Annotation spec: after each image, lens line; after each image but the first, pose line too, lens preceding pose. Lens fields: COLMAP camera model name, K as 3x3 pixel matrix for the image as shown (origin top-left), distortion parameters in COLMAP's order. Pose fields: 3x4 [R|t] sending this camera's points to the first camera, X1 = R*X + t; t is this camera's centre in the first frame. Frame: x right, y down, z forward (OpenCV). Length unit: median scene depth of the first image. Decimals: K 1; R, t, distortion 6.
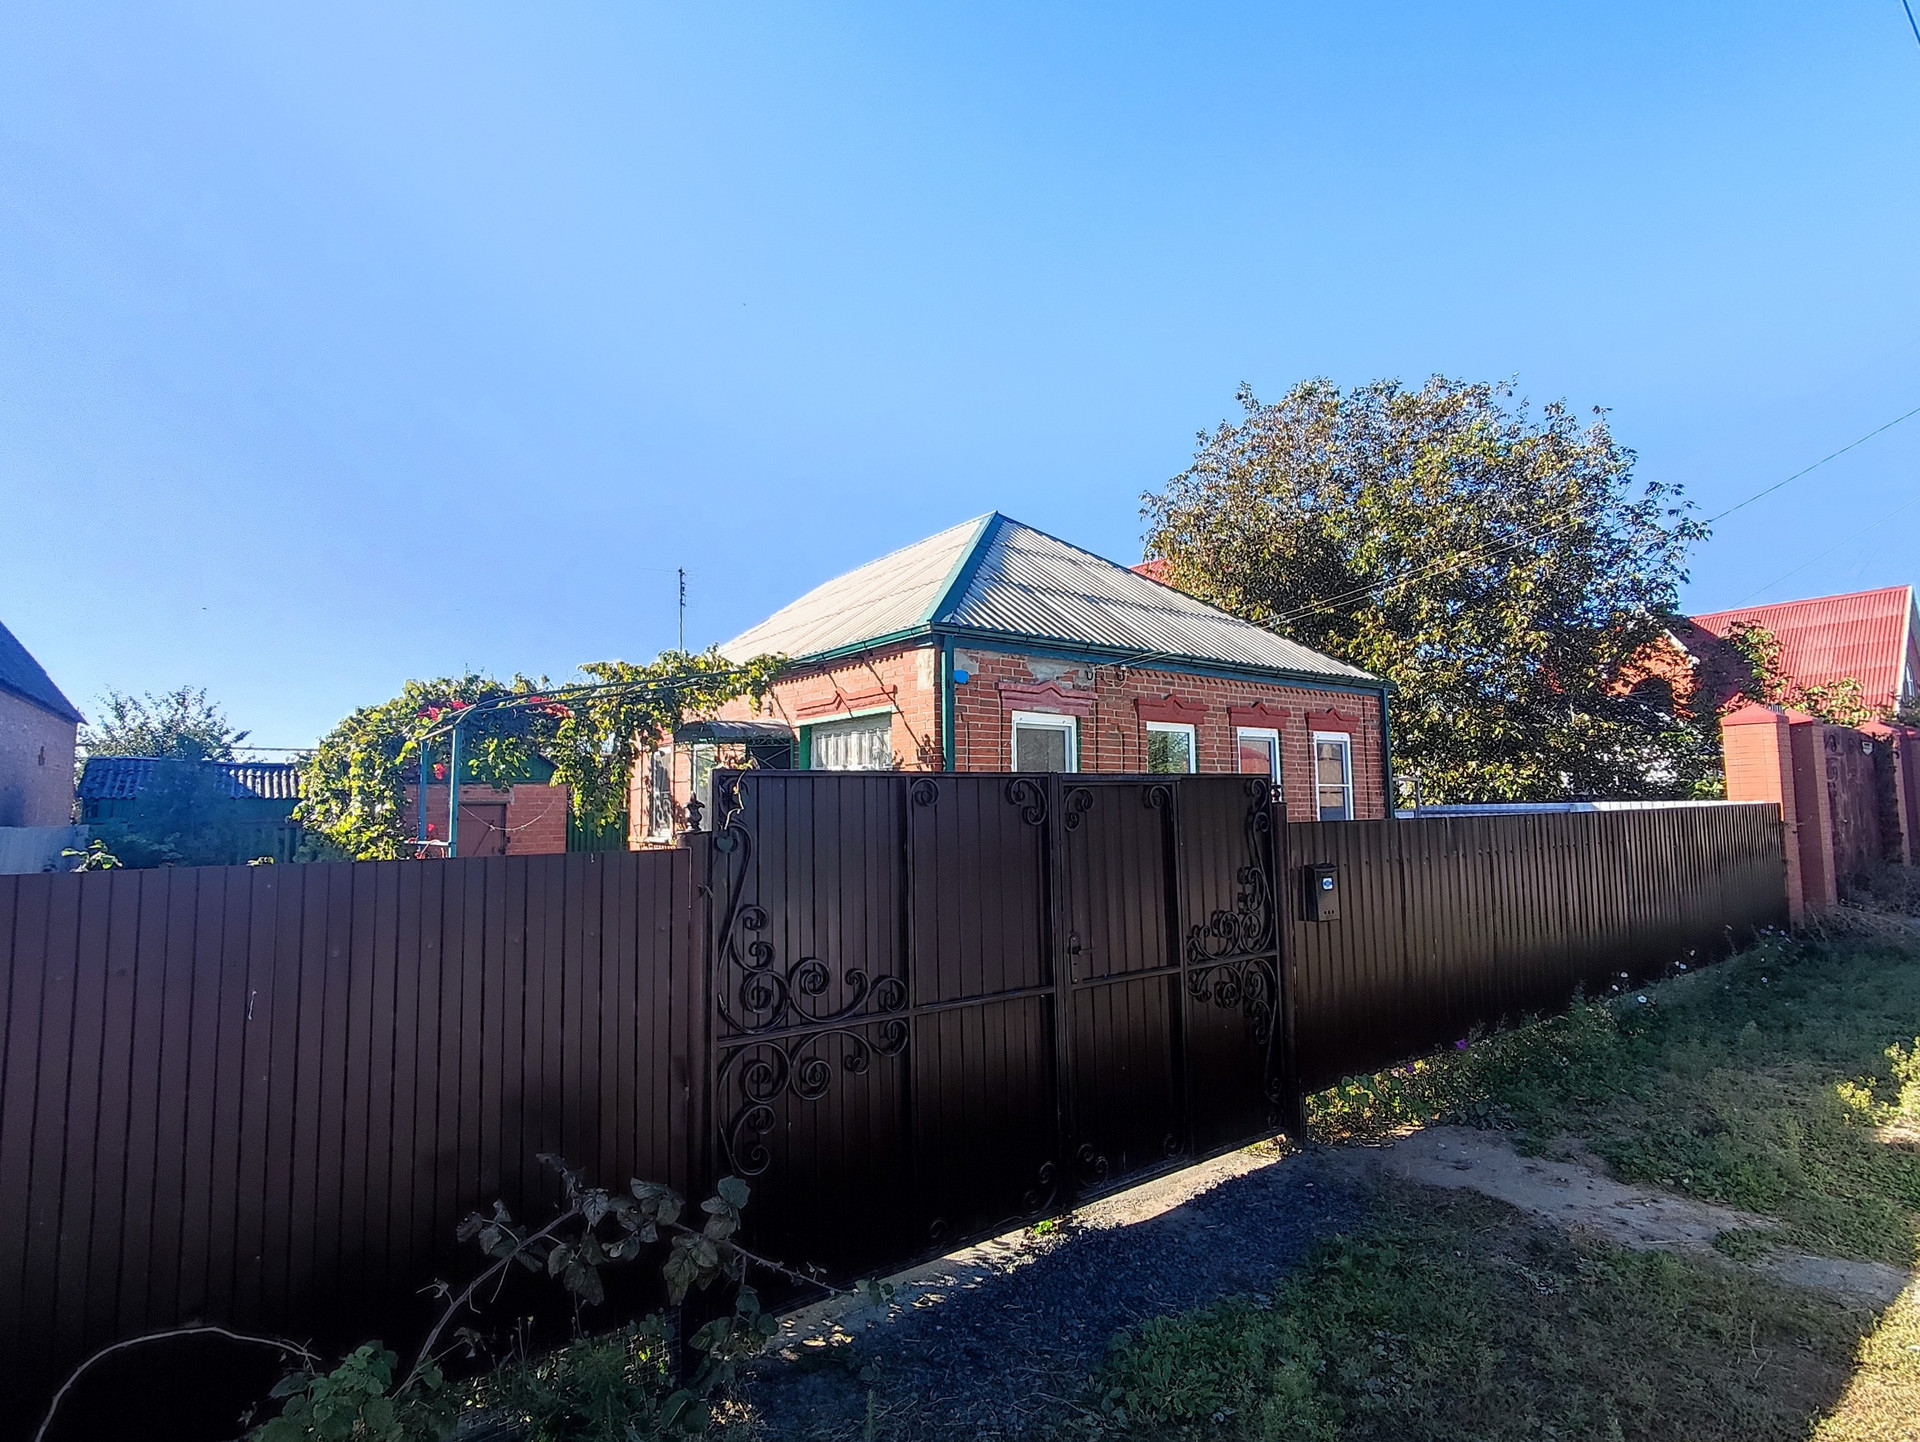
lens RADIAL K [[955.8, 0, 943.1], [0, 955.8, 719.8], [0, 0, 1]] dist [-0.005013, -0.001249]
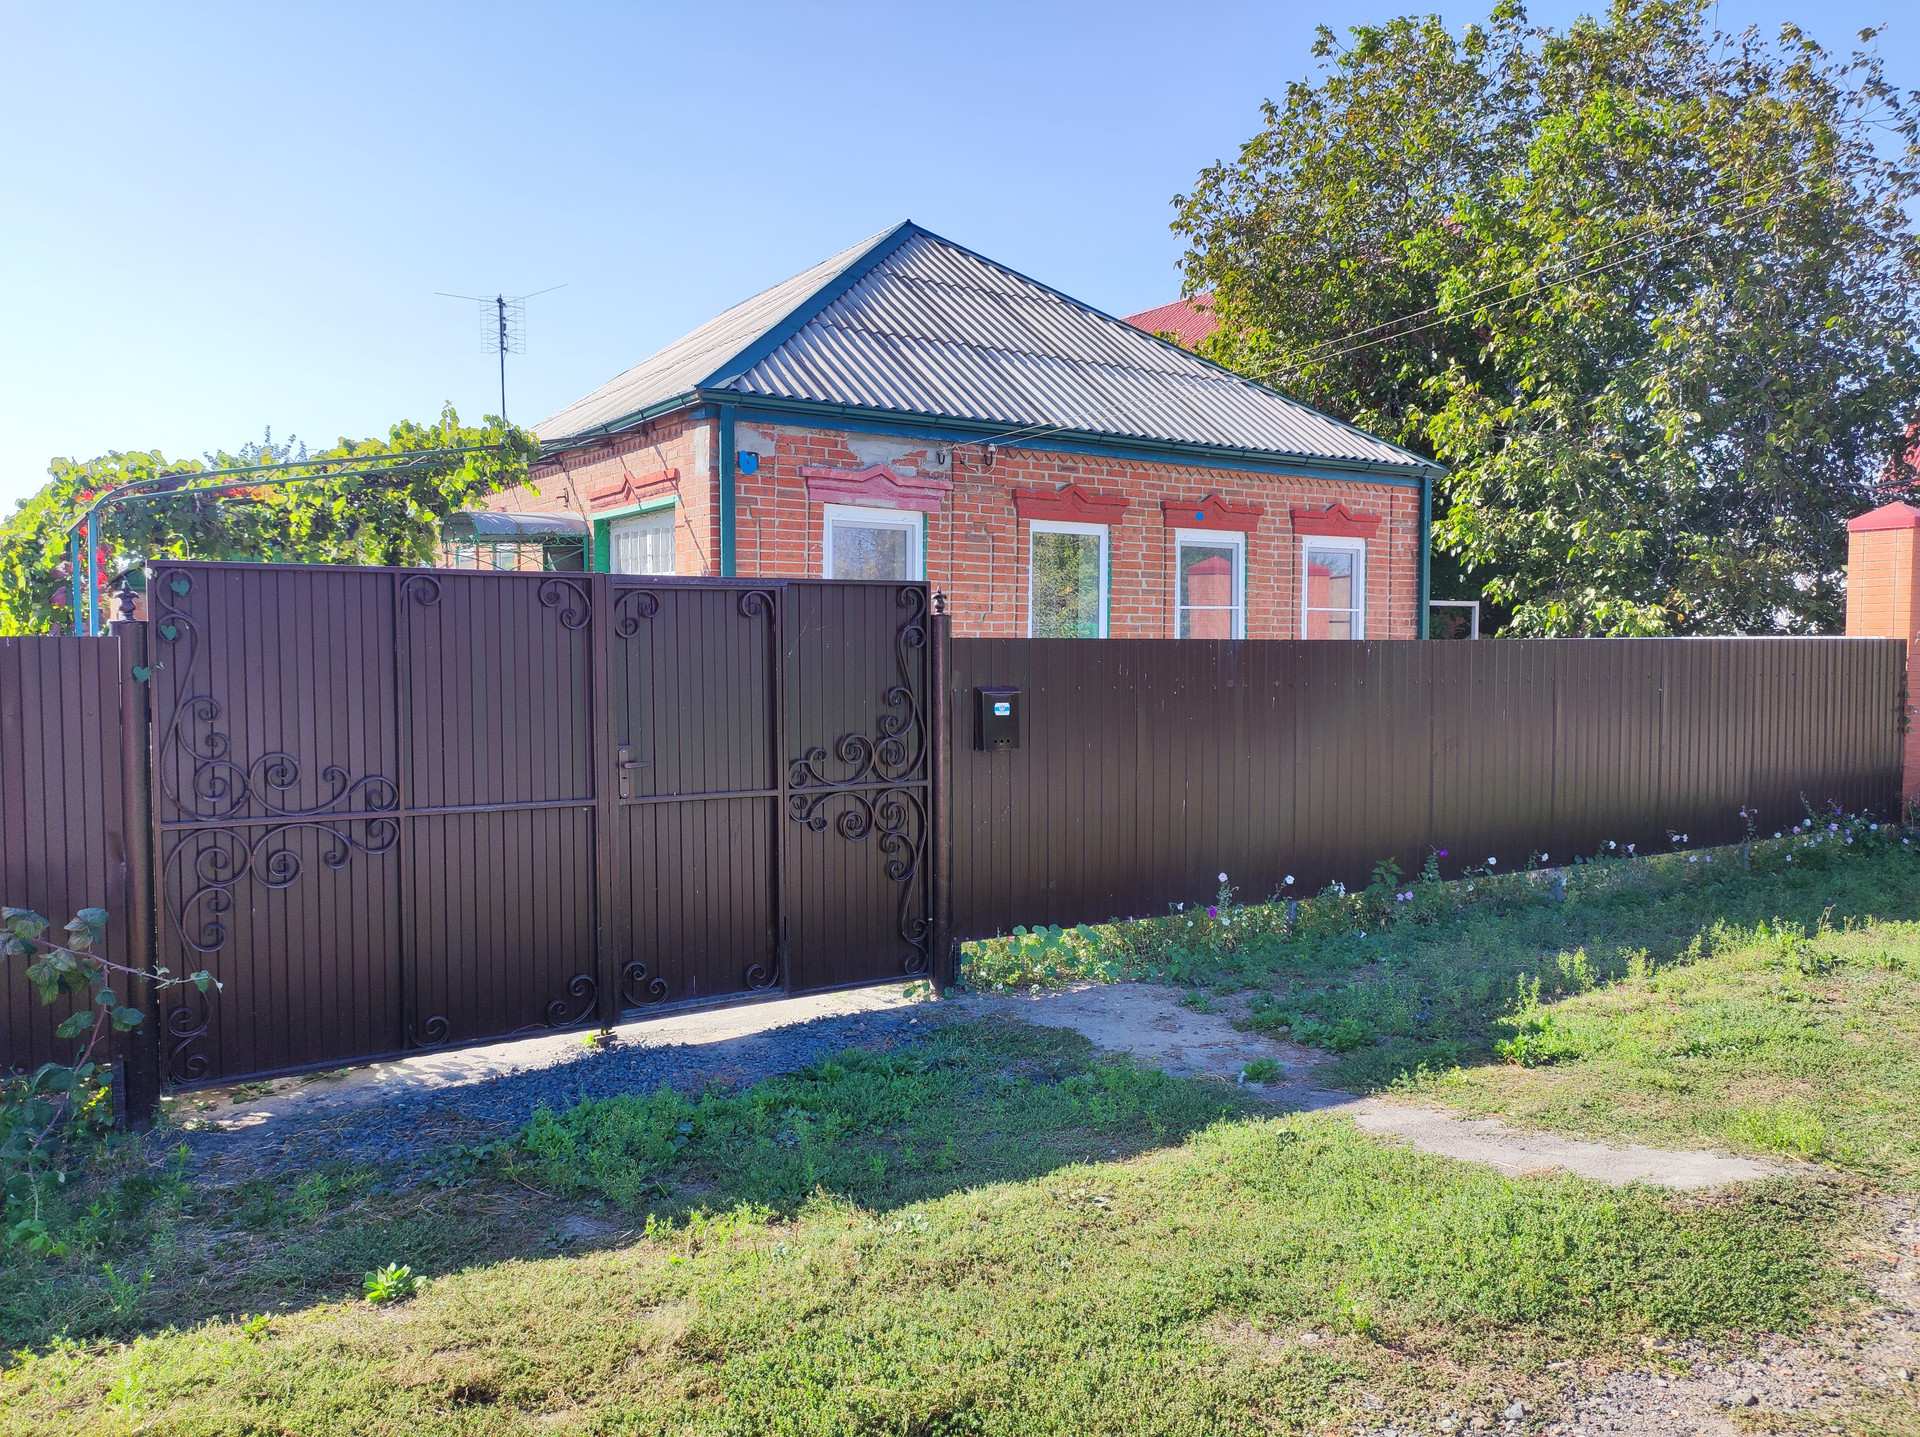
lens RADIAL K [[1427.5, 0, 960.0], [0, 1427.5, 718.5], [0, 0, 1]] dist [0.043542, 0.000899]
pose [[0.997703, 0.019382, -0.064916, 0.250726], [-0.010036, 0.989915, 0.141306, -0.002083], [0.067000, -0.140330, 0.987835, -0.162290]]
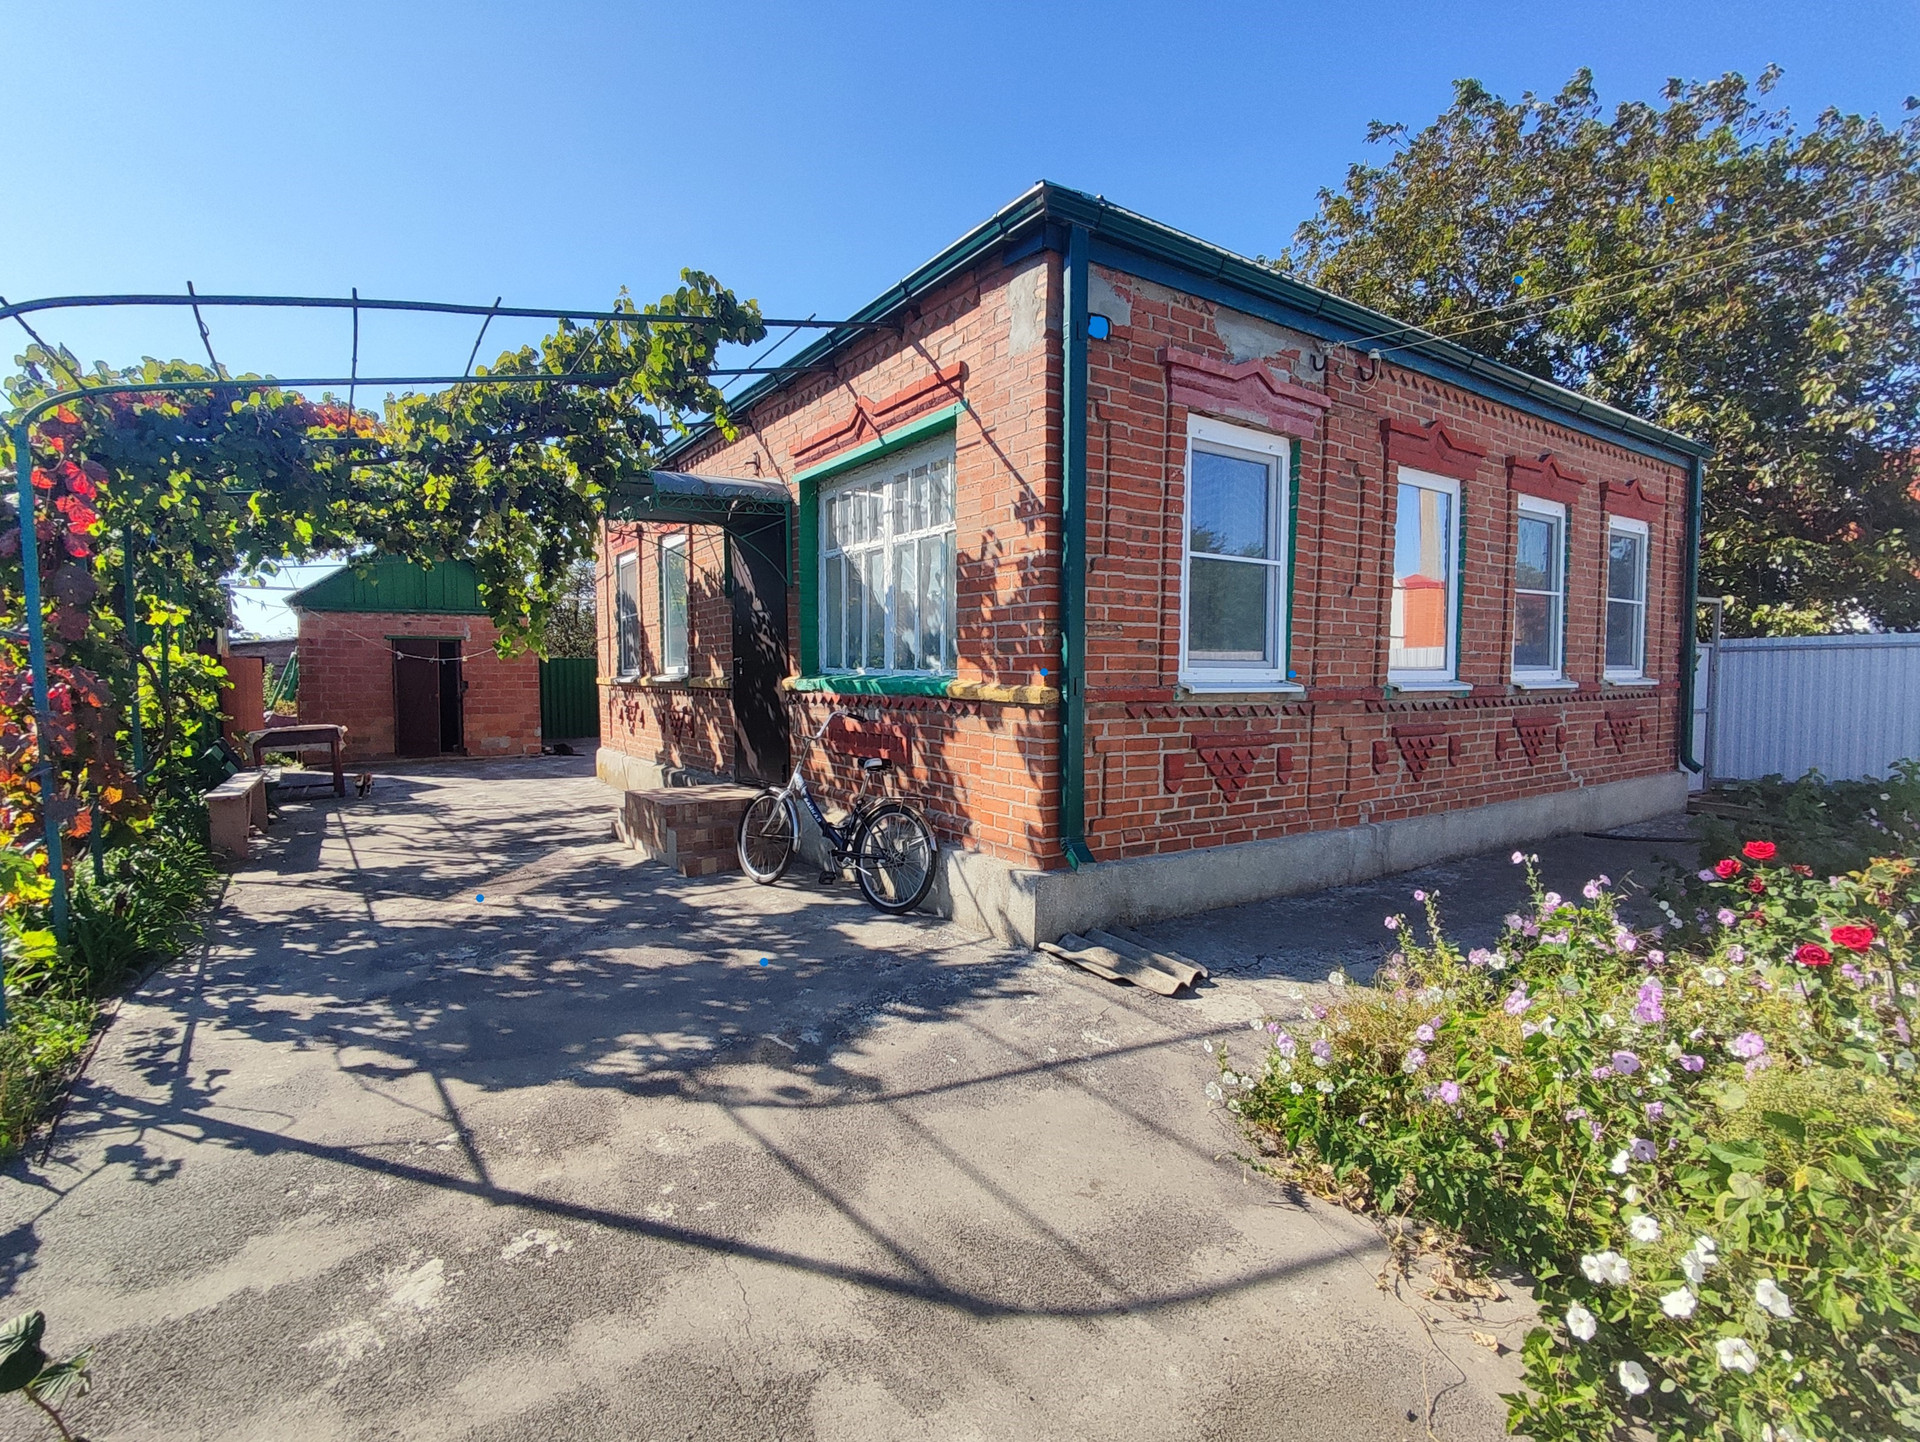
lens RADIAL K [[904.3, 0, 938.8], [0, 904.3, 716.8], [0, 0, 1]] dist [-0.002830, -0.000068]
pose [[0.998993, 0.012376, -0.043123, -0.038533], [-0.006535, 0.991087, 0.133055, 0.087676], [0.044385, -0.132640, 0.990170, 0.463310]]
